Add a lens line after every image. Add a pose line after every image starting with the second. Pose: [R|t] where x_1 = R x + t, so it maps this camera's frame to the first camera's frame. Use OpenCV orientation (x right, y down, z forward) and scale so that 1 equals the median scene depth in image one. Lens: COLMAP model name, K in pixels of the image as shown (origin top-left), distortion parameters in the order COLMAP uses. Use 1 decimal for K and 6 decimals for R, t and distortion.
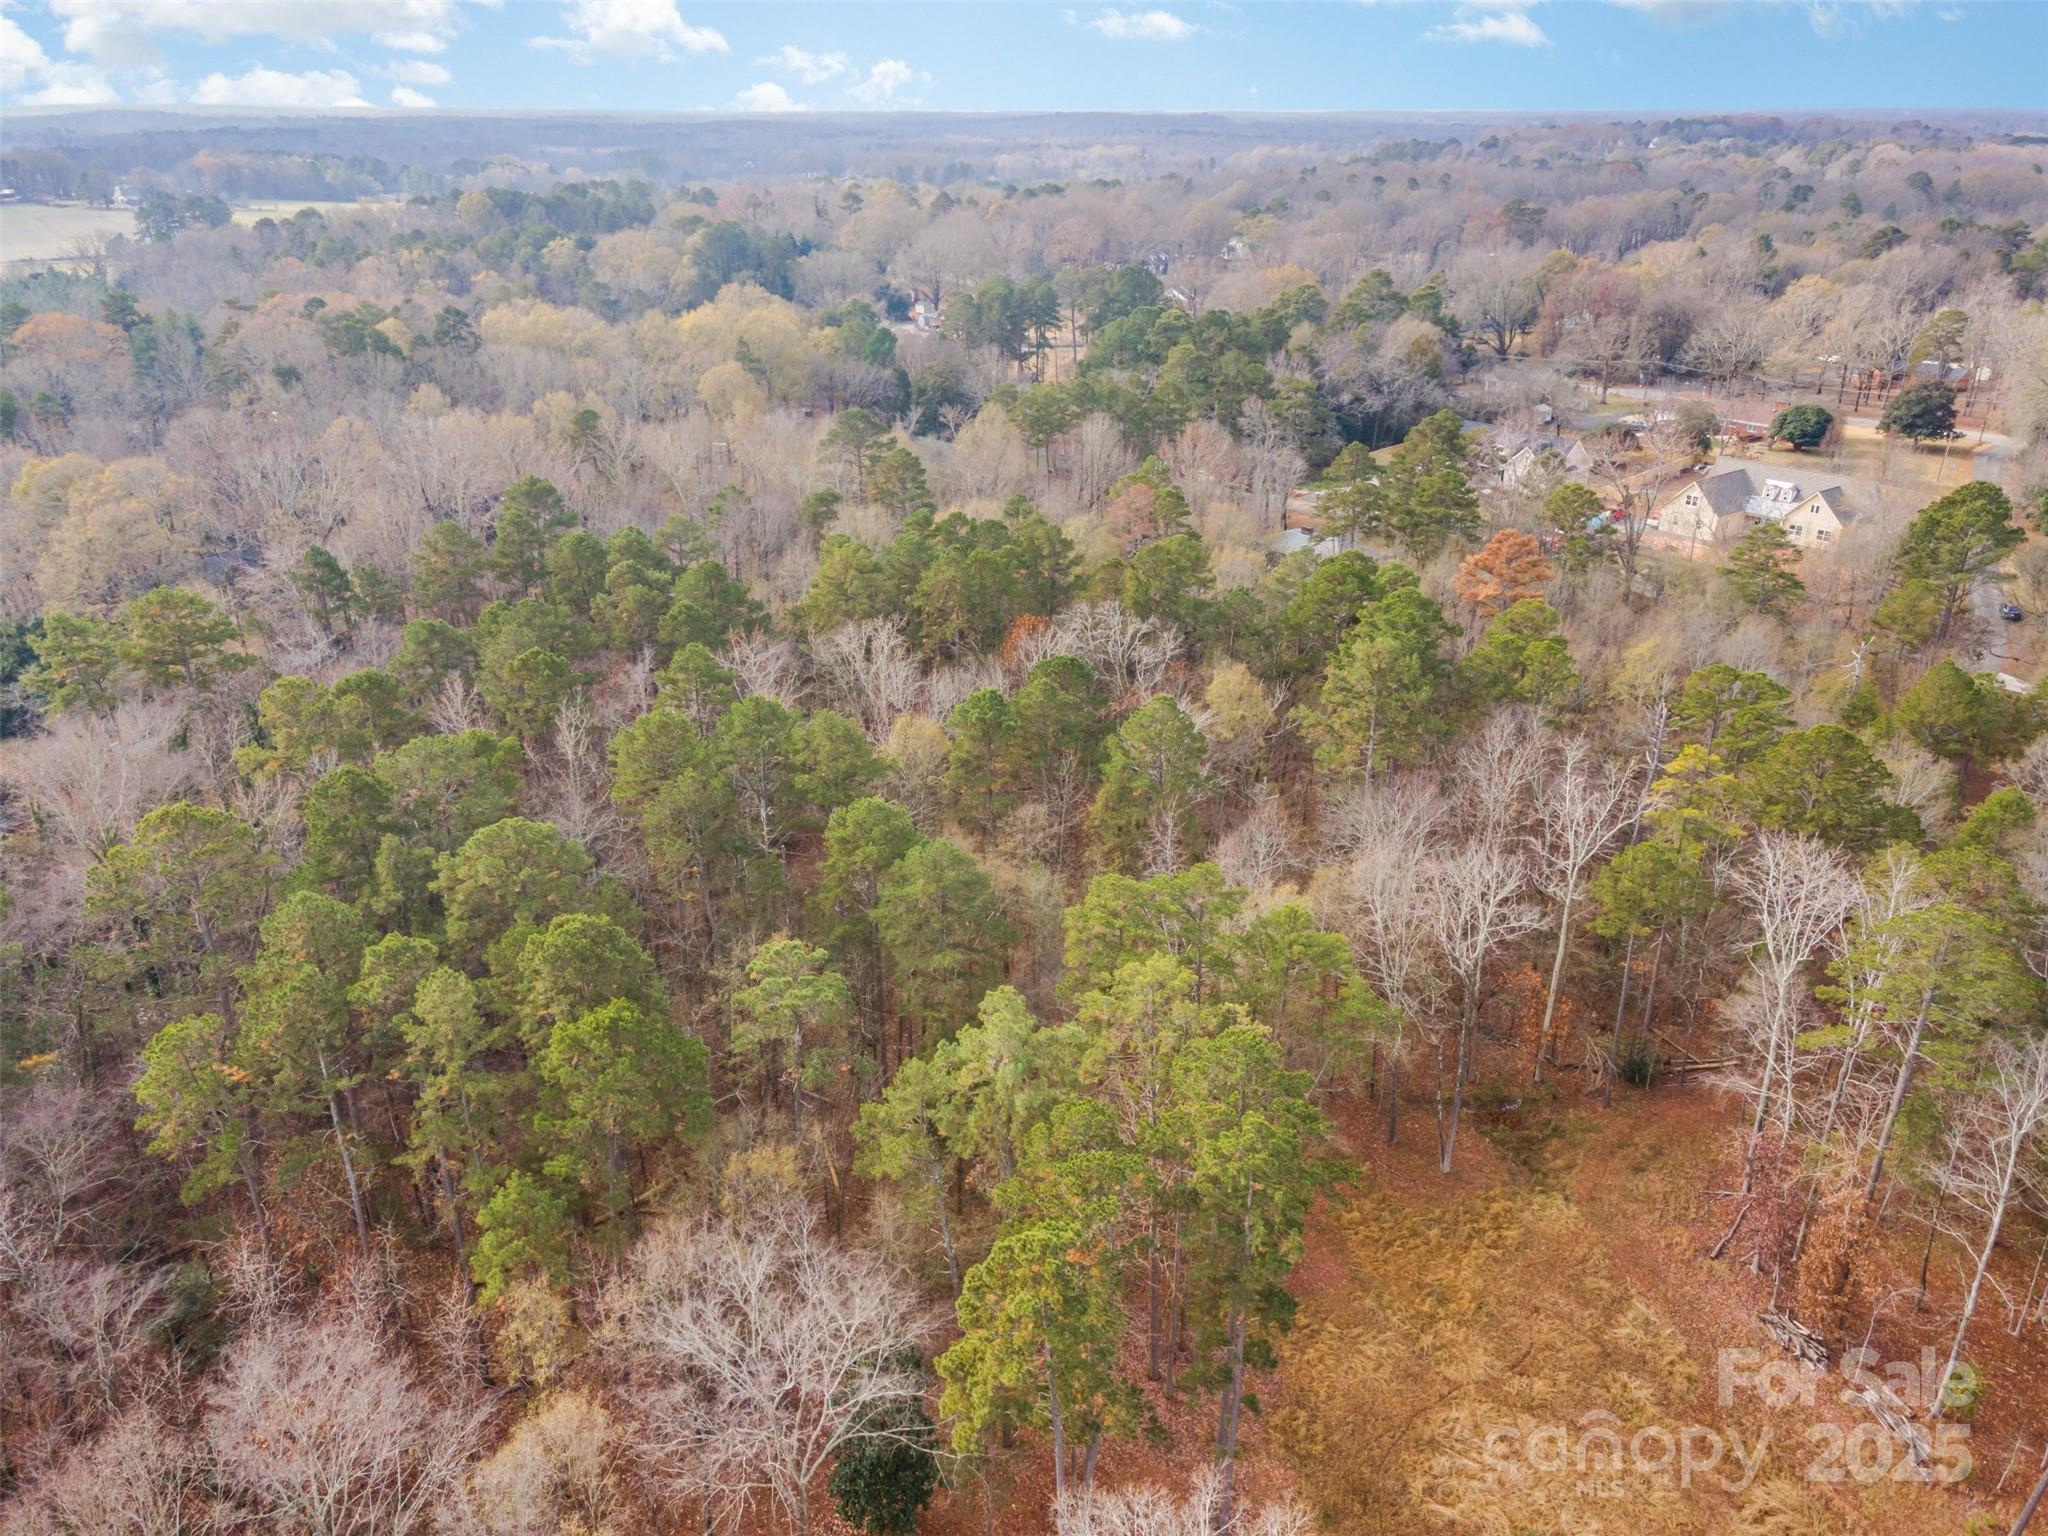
lens RADIAL K [[1471.7, 0, 1024.0], [0, 1471.7, 768.0], [0, 0, 1]] dist [0.027717, 0.037066]
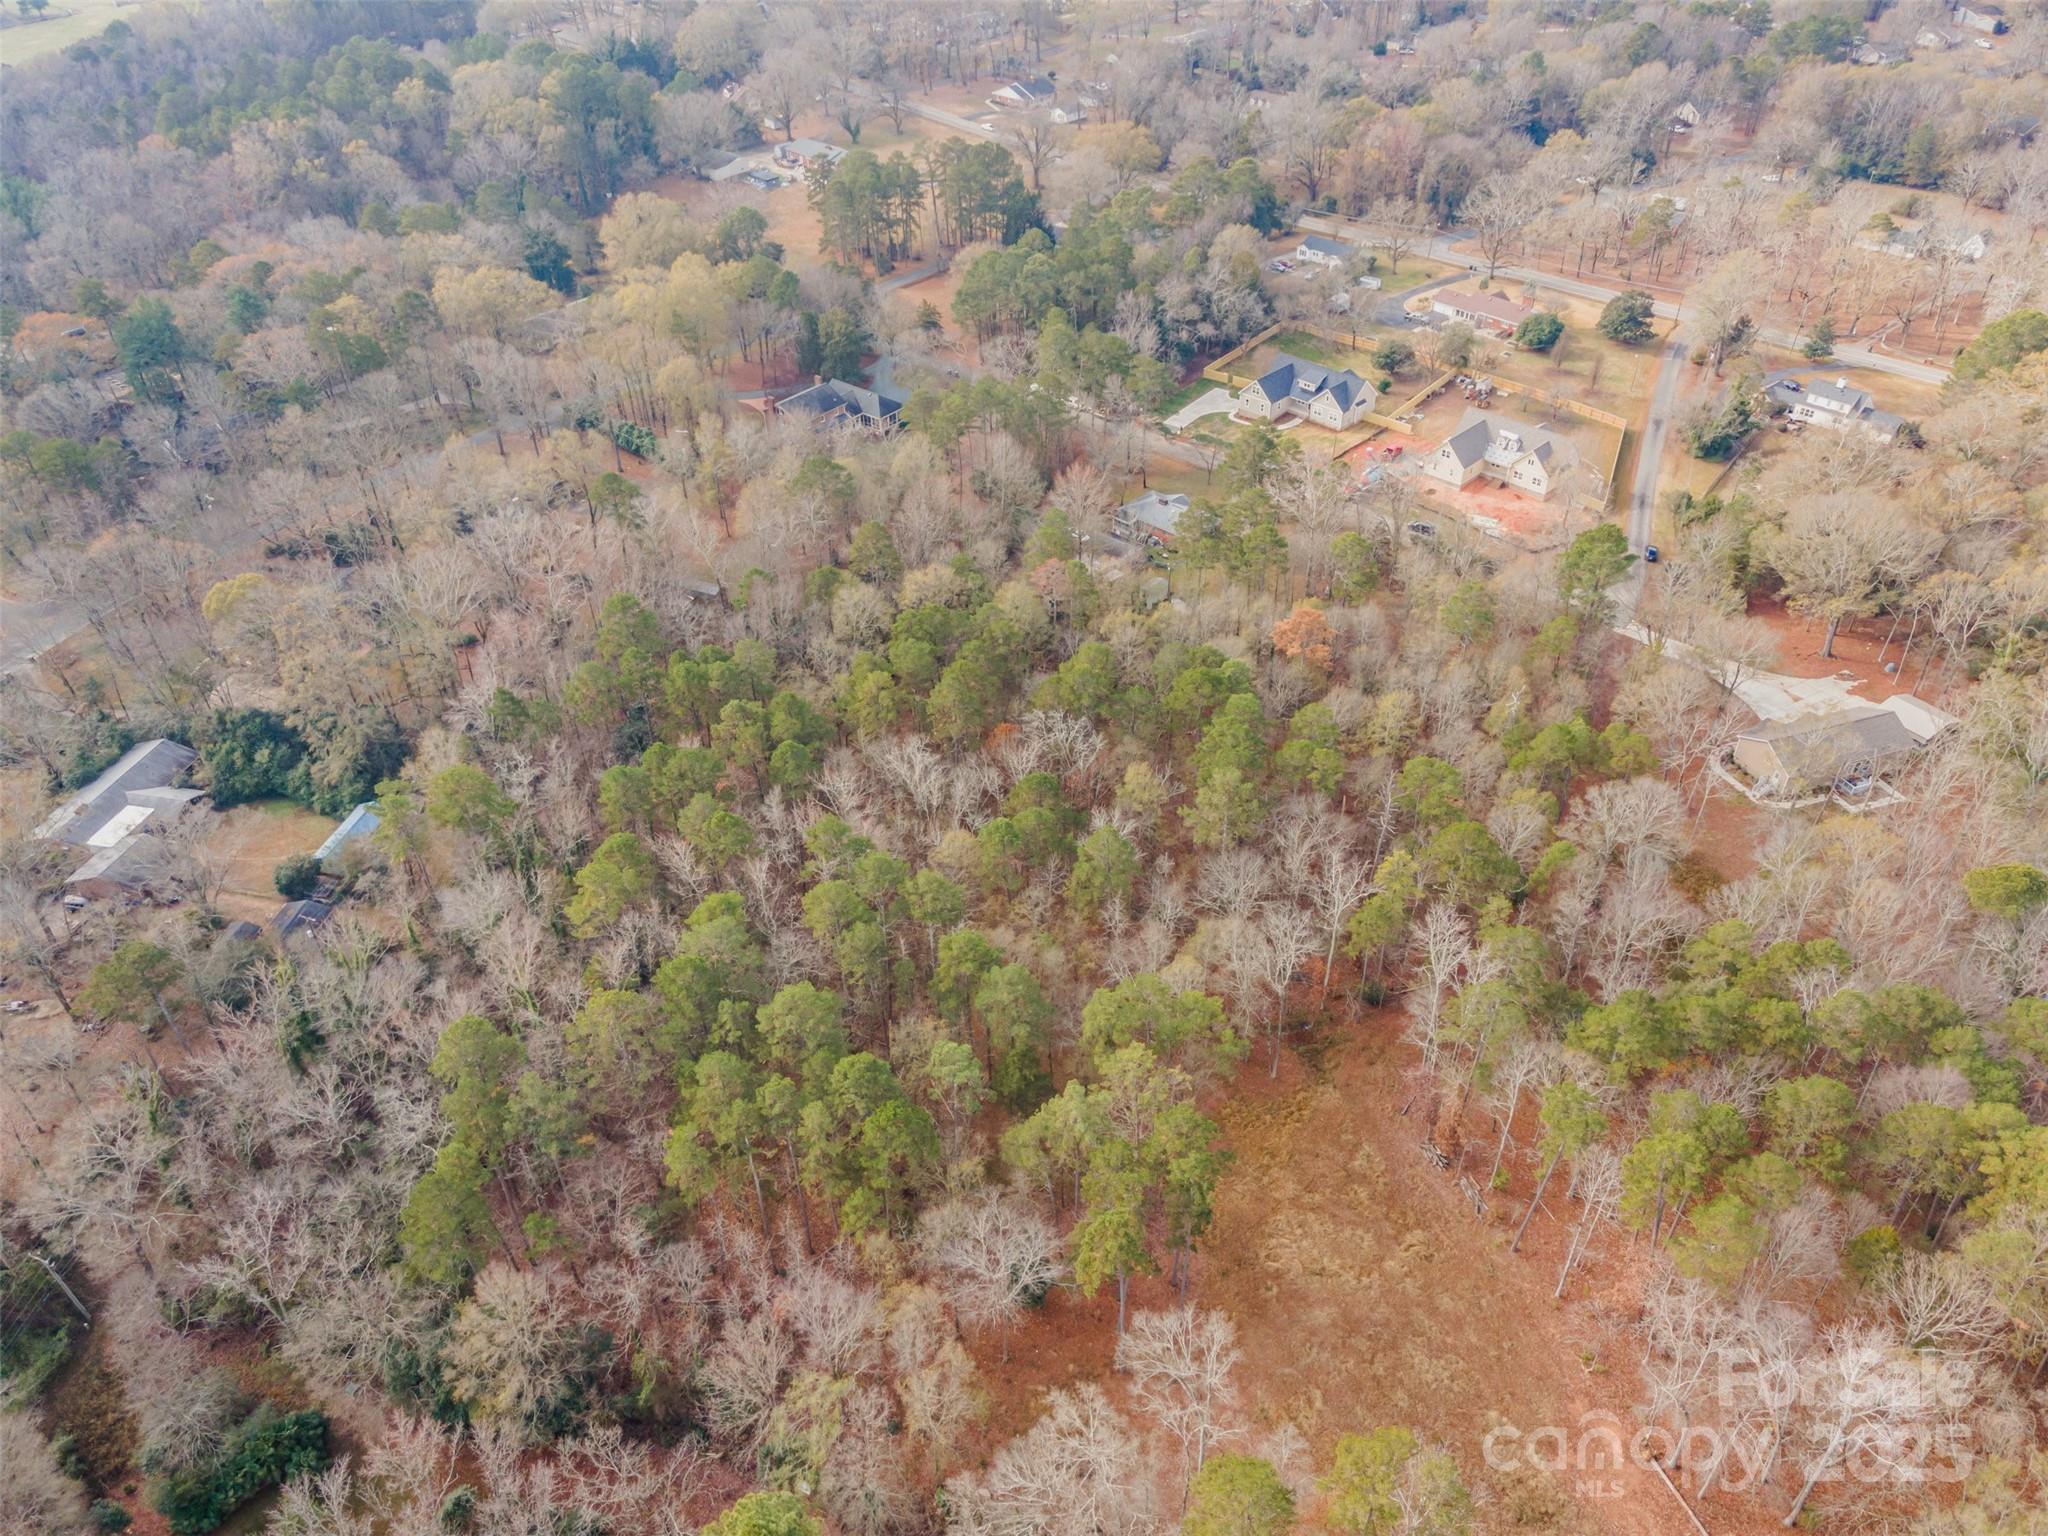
lens RADIAL K [[1471.7, 0, 1024.0], [0, 1471.7, 768.0], [0, 0, 1]] dist [0.027717, 0.037066]
pose [[0.991258, -0.090097, 0.096380, -0.201787], [0.064706, 0.968618, 0.239983, -0.660949], [-0.114977, -0.231649, 0.965981, -0.787905]]
